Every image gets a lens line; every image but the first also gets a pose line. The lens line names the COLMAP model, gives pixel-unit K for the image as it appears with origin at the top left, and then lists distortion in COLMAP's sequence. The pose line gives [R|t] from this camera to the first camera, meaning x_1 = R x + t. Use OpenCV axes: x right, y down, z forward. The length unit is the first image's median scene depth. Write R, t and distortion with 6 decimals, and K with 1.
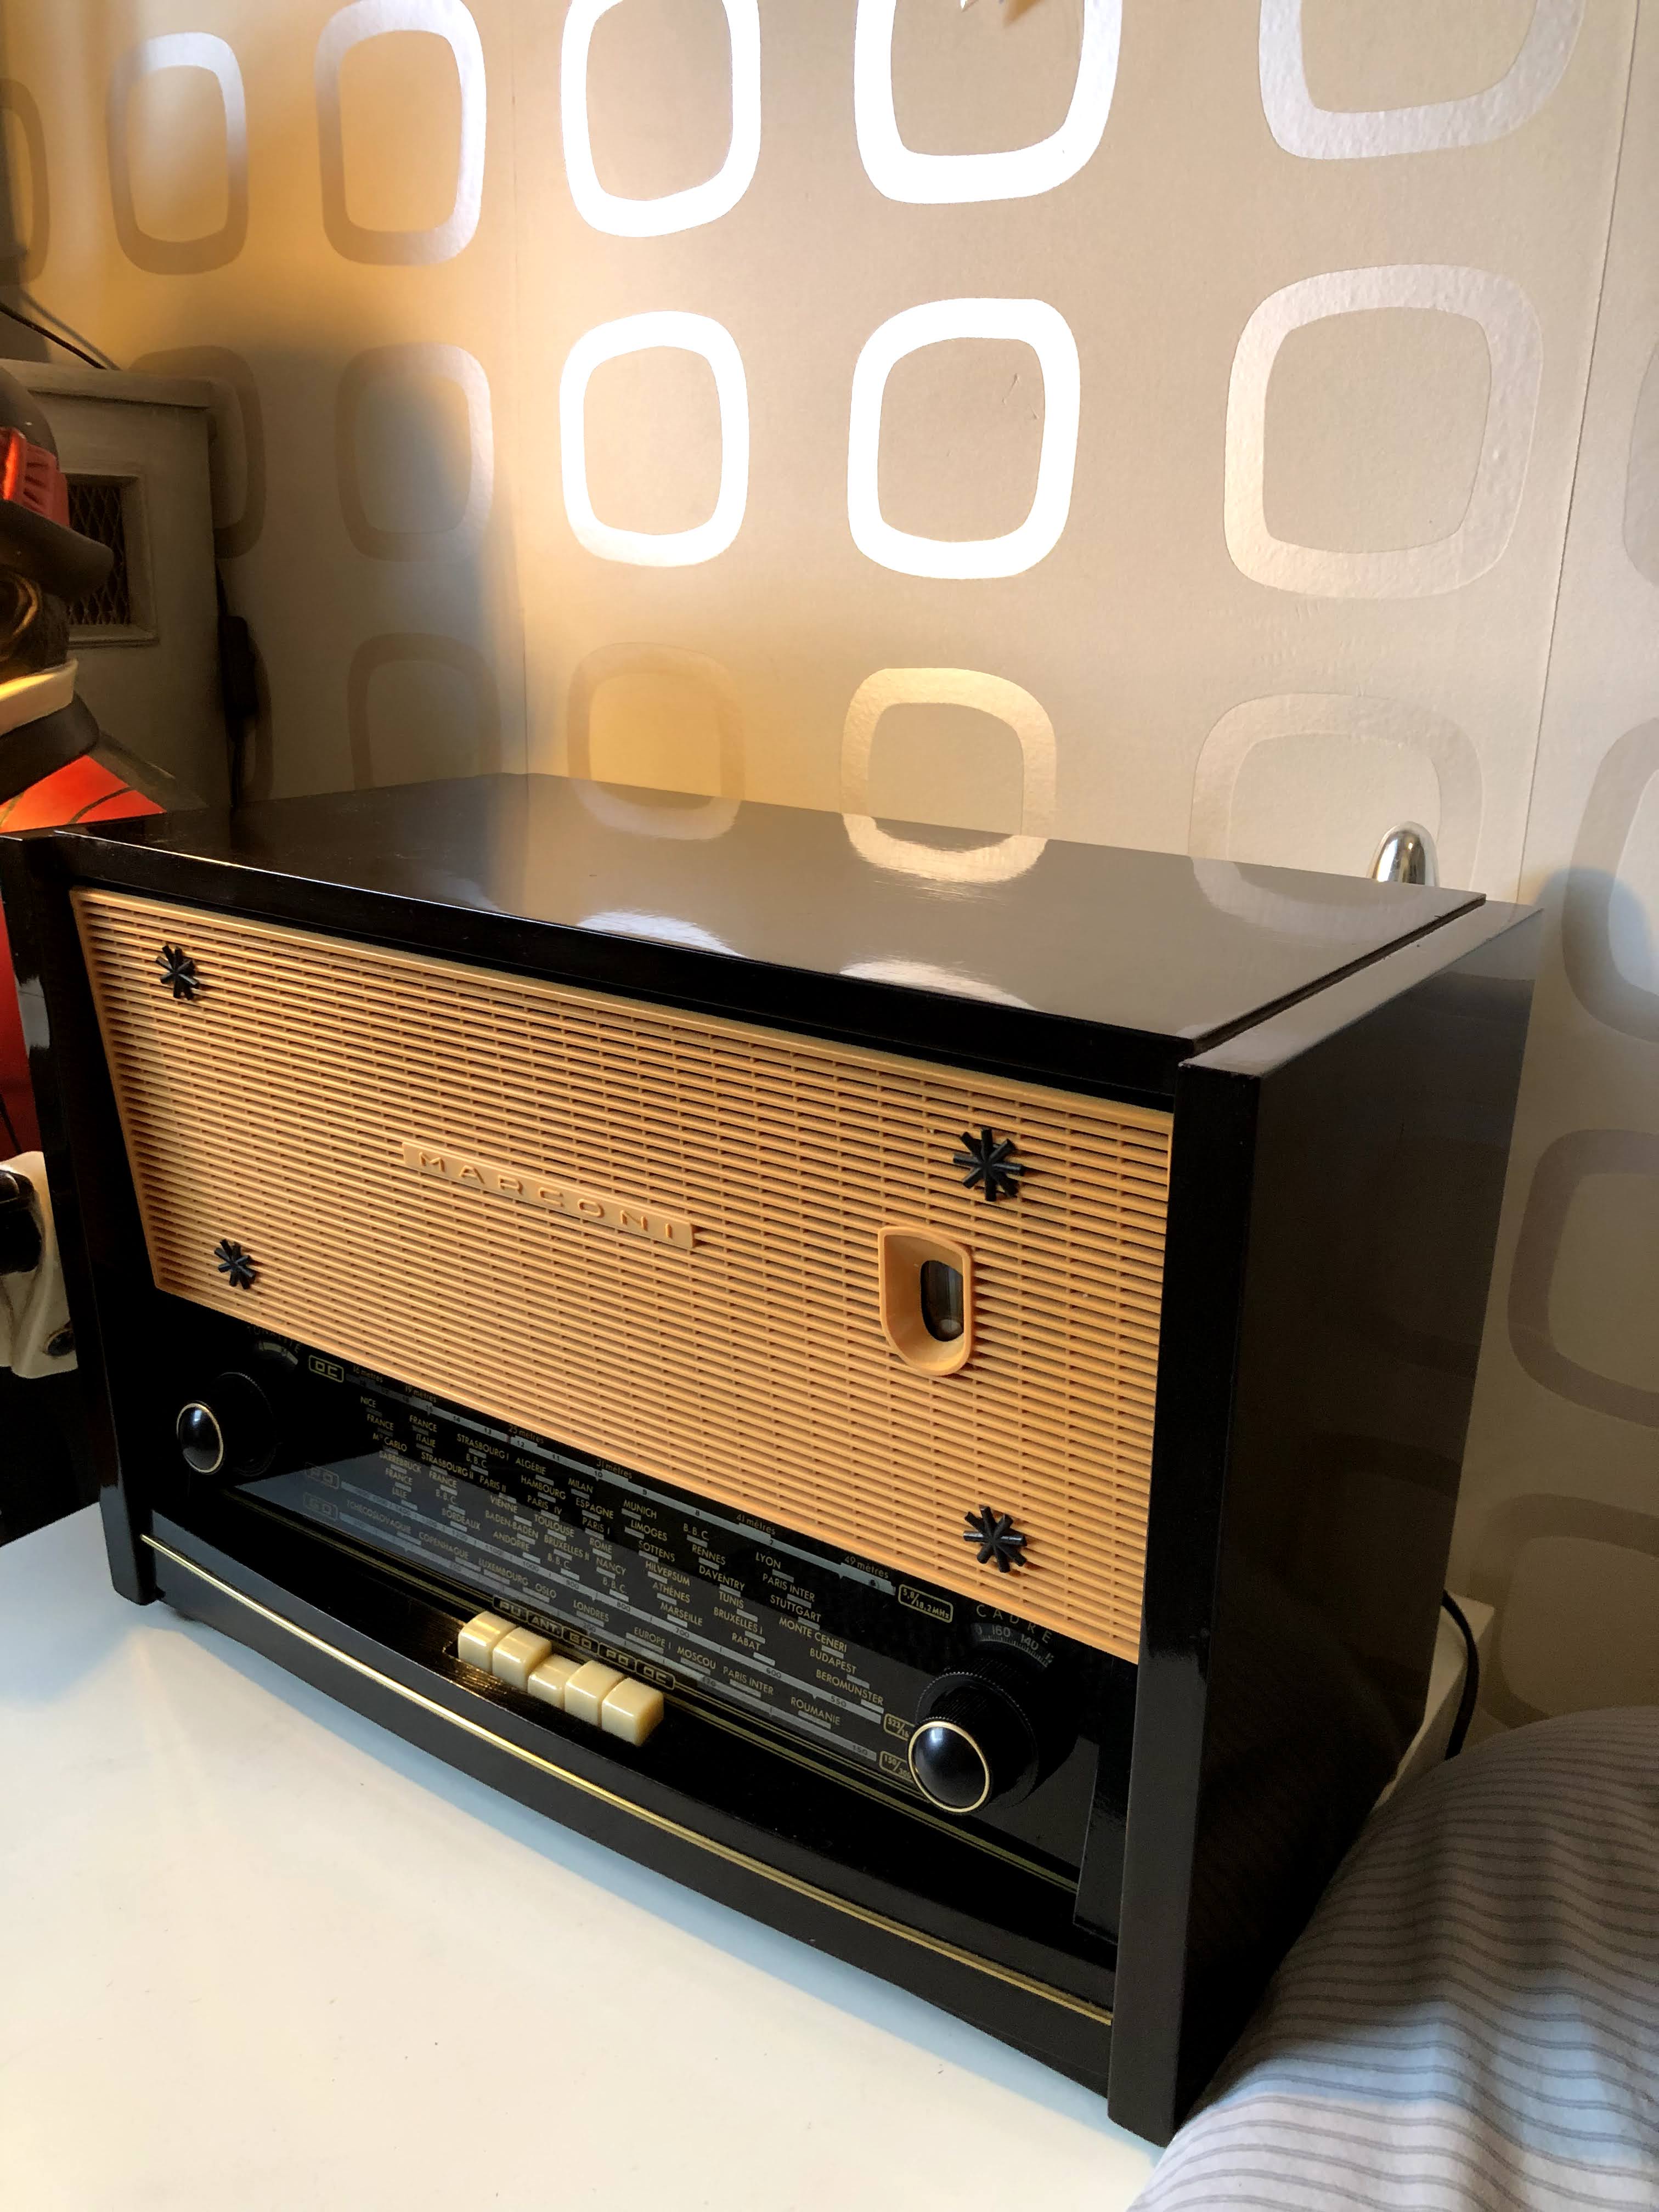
lens RADIAL K [[1817.4, 0, 827.6], [0, 1817.4, 1077.7], [0, 0, 1]] dist [0.008353, -0.091399]
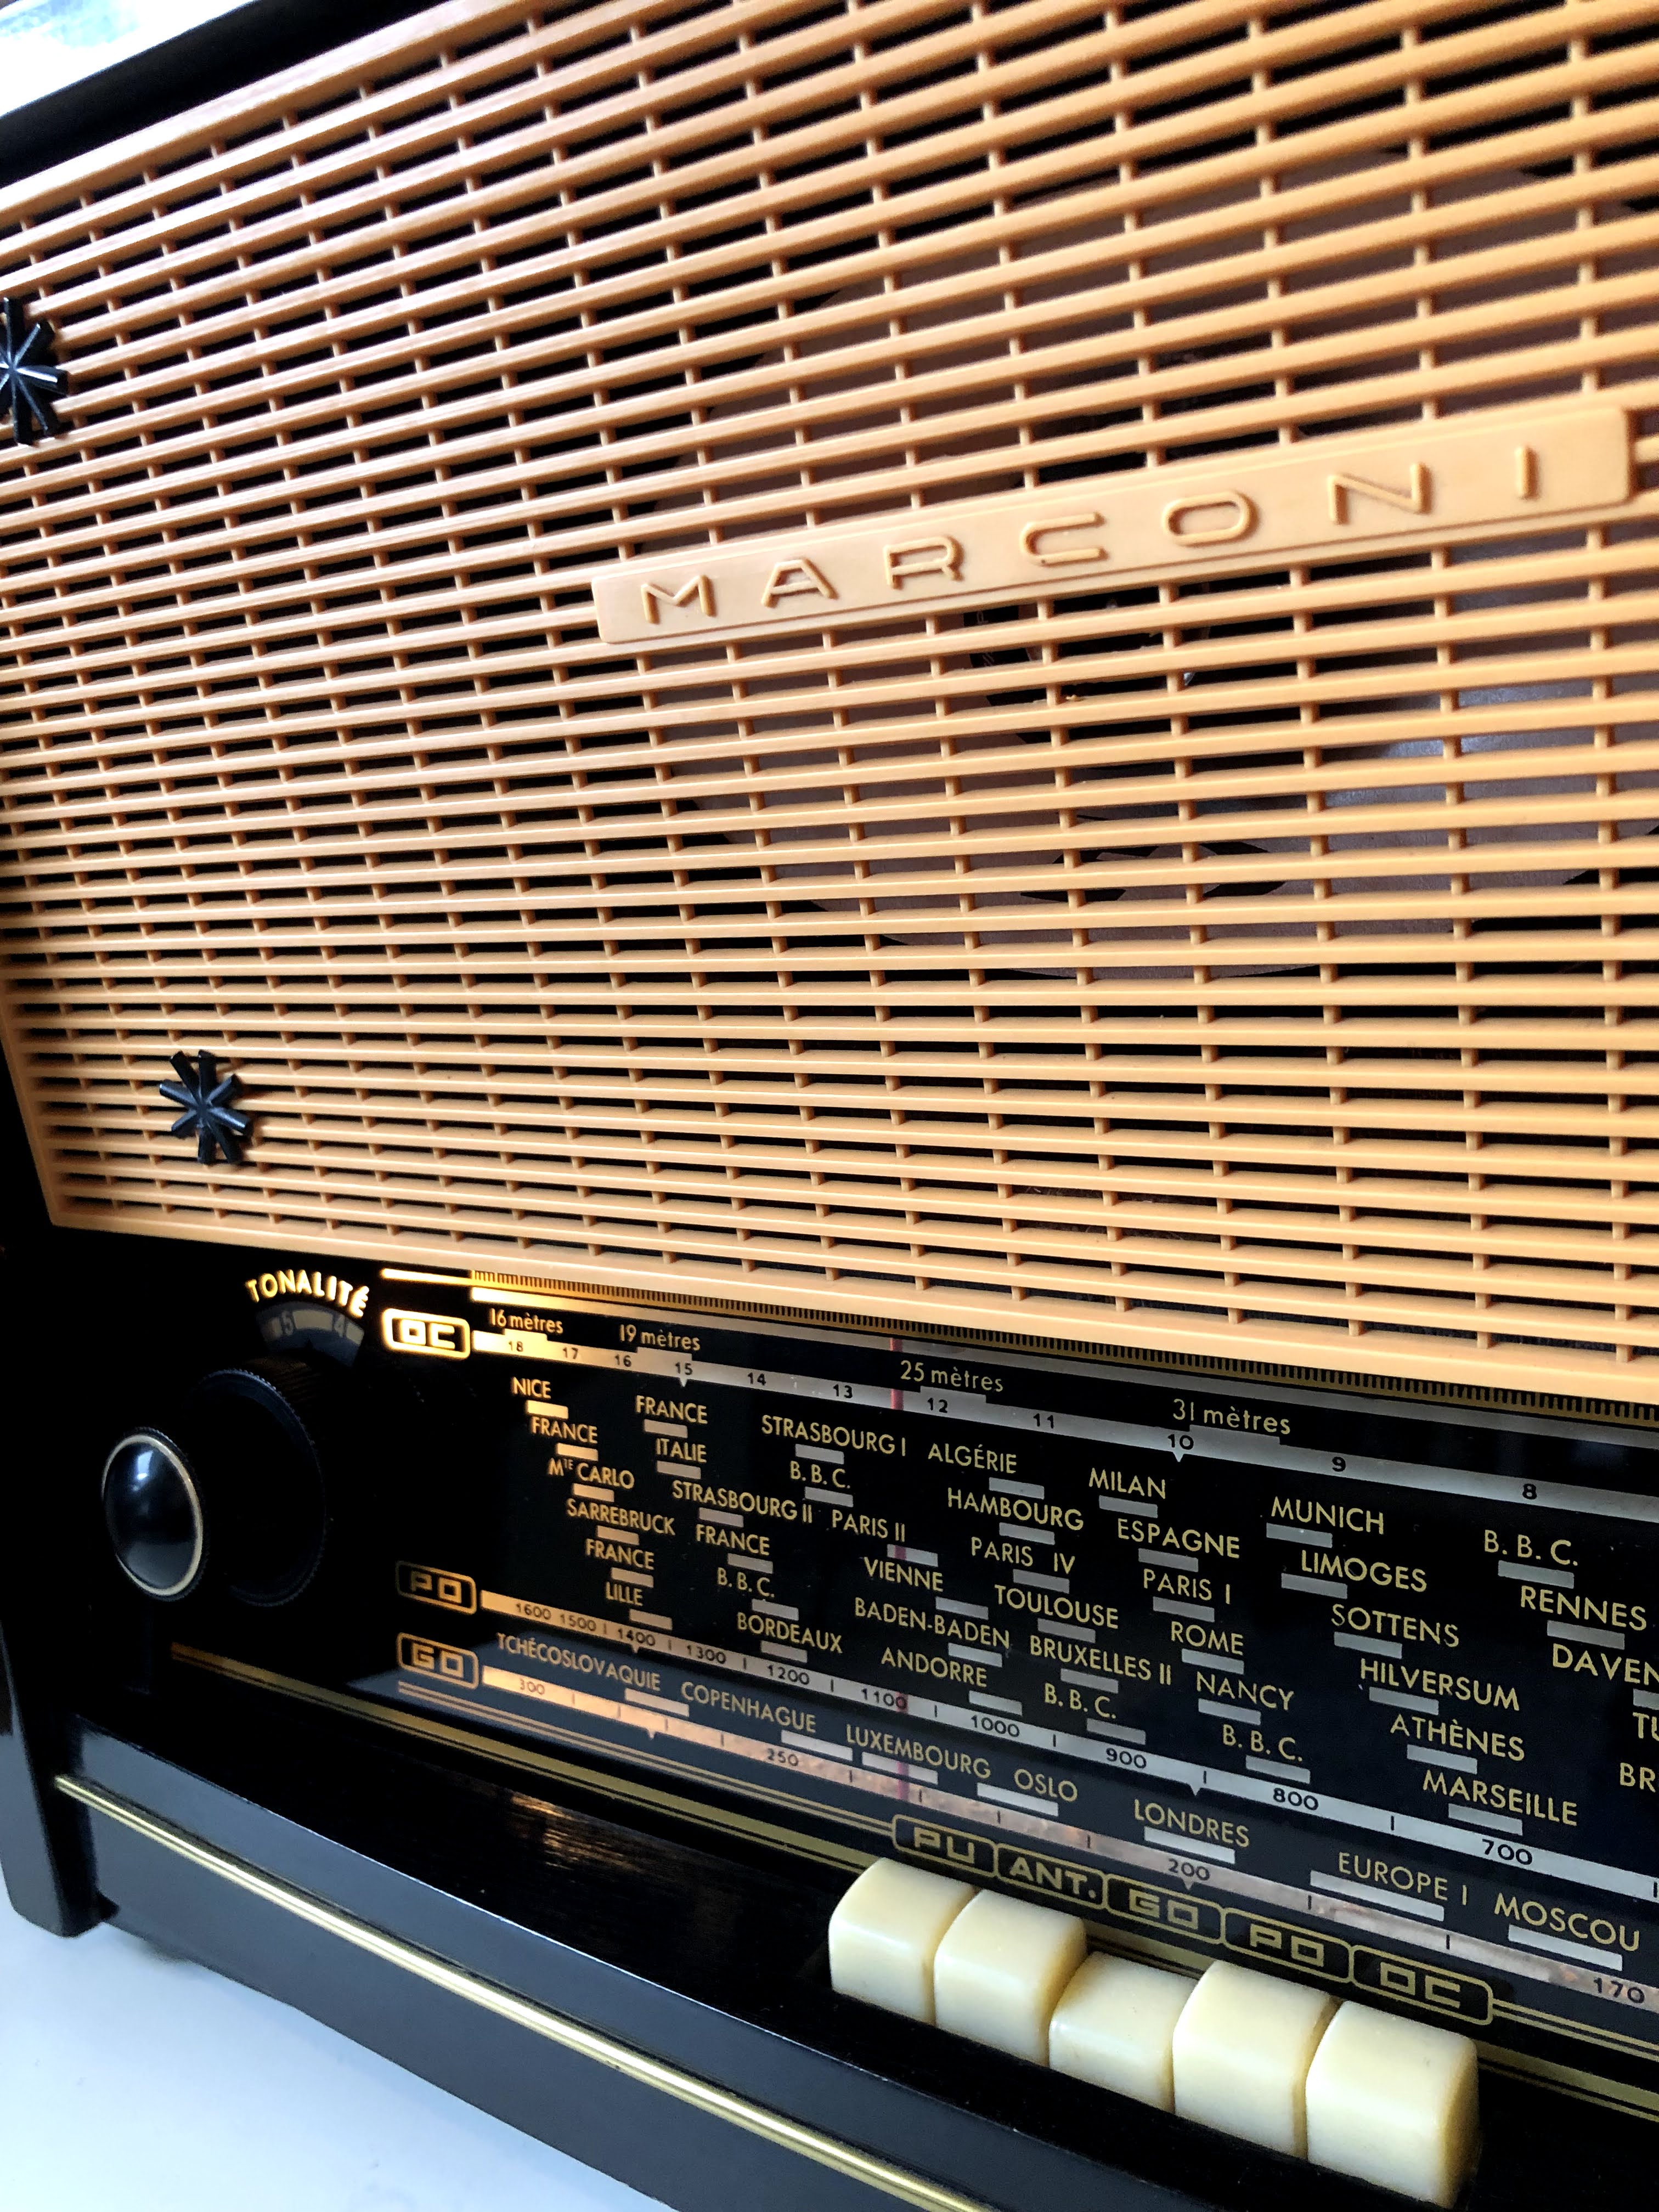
lens RADIAL K [[1817.4, 0, 827.6], [0, 1817.4, 1077.7], [0, 0, 1]] dist [0.008353, -0.091399]
pose [[0.993995, -0.108617, -0.013287, -0.182381], [0.106030, 0.986032, -0.128444, 0.181941], [0.027052, 0.126264, 0.991628, 0.608648]]
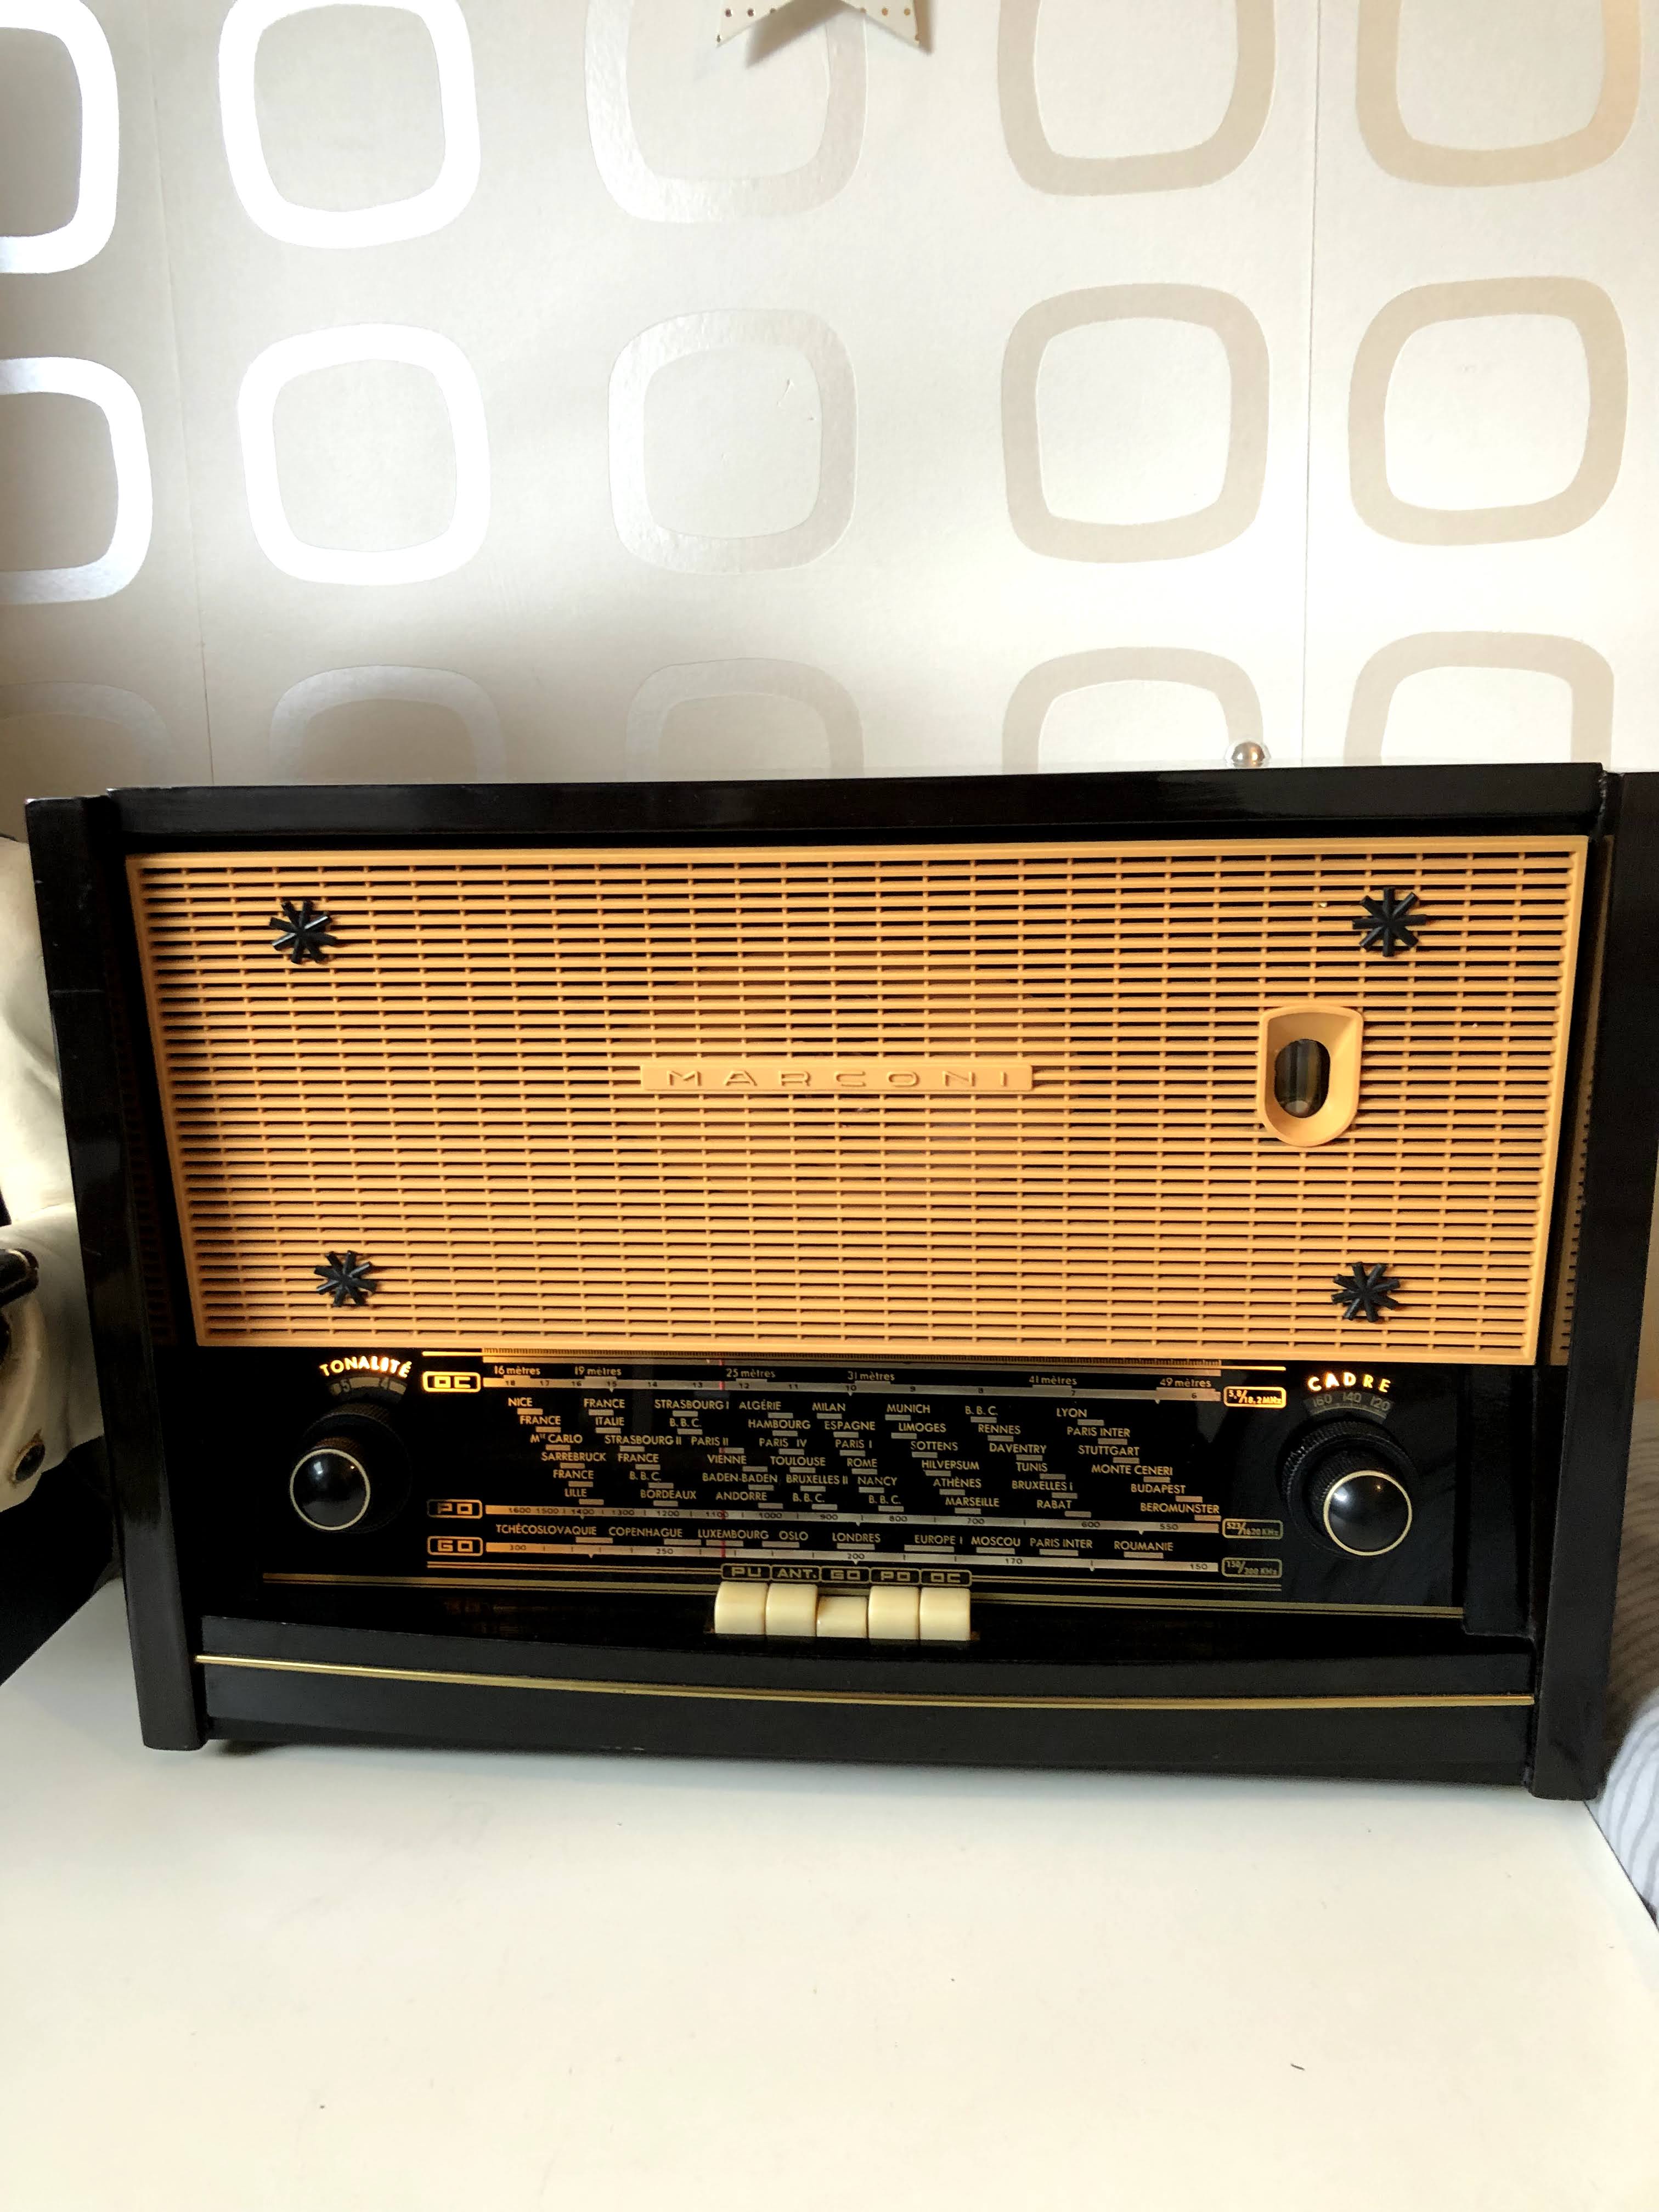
lens RADIAL K [[1791.3, 0, 830.9], [0, 1791.3, 1066.5], [0, 0, 1]] dist [0.051119, -0.145125]
pose [[0.880630, -0.134427, 0.454336, -0.537980], [0.178716, 0.982319, -0.055759, 0.099851], [-0.438807, 0.130300, 0.889084, 0.131476]]
